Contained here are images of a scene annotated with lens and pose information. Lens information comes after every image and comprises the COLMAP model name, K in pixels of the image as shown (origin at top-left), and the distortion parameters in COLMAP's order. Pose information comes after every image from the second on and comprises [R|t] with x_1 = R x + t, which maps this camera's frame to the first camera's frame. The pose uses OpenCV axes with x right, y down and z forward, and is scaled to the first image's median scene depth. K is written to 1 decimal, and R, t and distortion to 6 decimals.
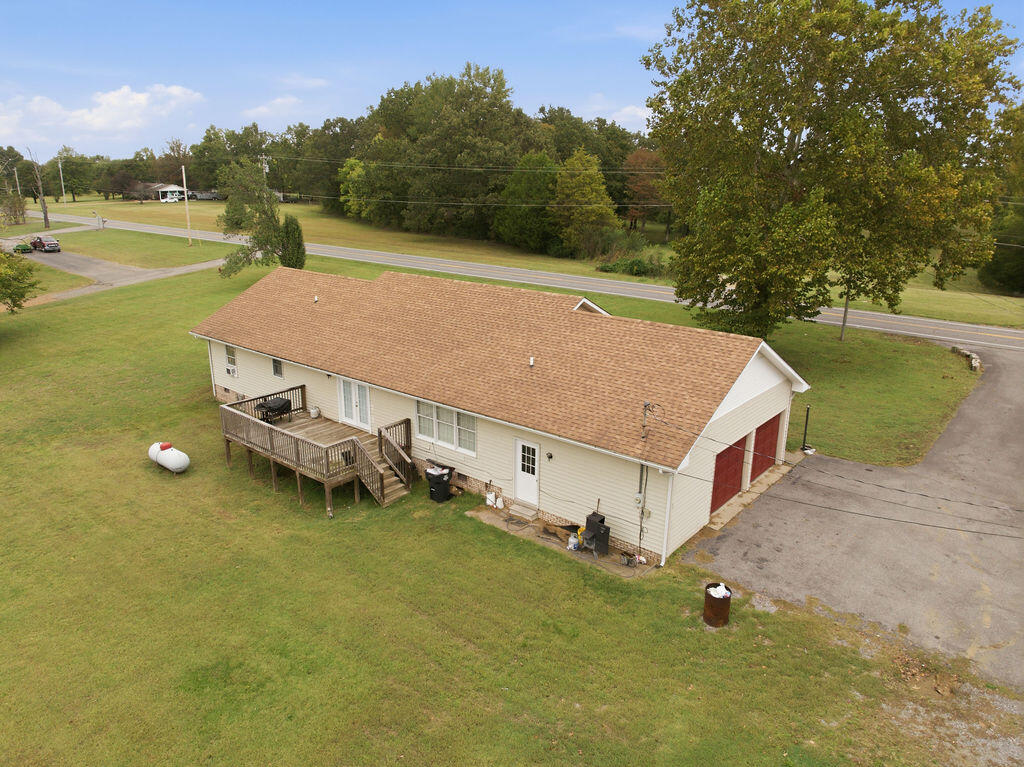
lens RADIAL K [[719.4, 0, 505.9], [0, 719.4, 383.2], [0, 0, 1]] dist [-0.045689, 0.013335]
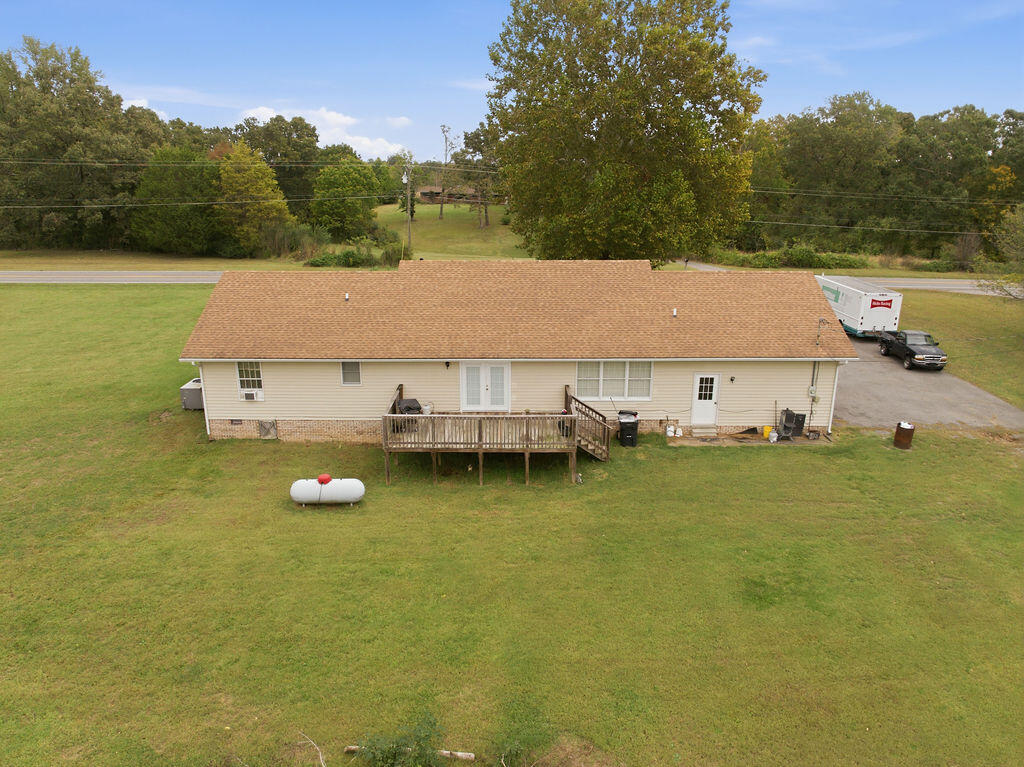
lens RADIAL K [[719.4, 0, 515.7], [0, 719.4, 387.0], [0, 0, 1]] dist [-0.045689, 0.013335]
pose [[0.763265, -0.187441, 0.618298, -0.924522], [0.183293, 0.980493, 0.070974, -0.040934], [-0.619540, 0.059158, 0.782733, 0.225243]]
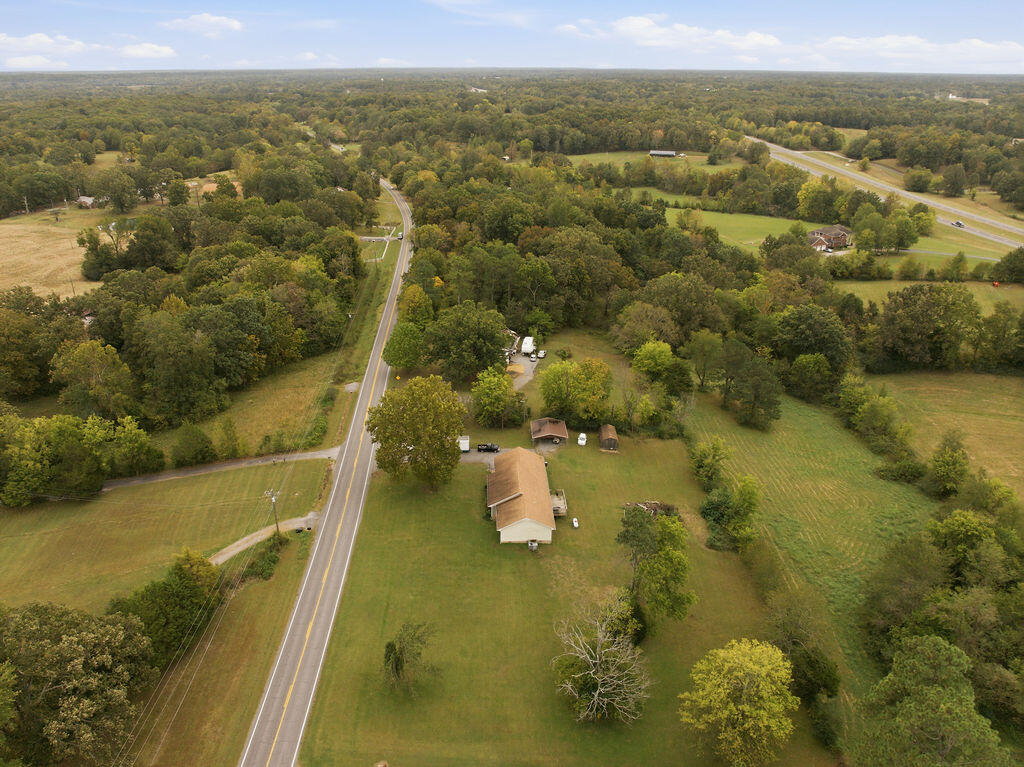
lens RADIAL K [[719.4, 0, 513.9], [0, 719.4, 382.6], [0, 0, 1]] dist [-0.045689, 0.013335]
pose [[-0.678236, -0.304541, 0.668768, -3.620500], [0.197729, 0.800885, 0.565232, -3.998723], [-0.707743, 0.515596, -0.482972, 3.620871]]
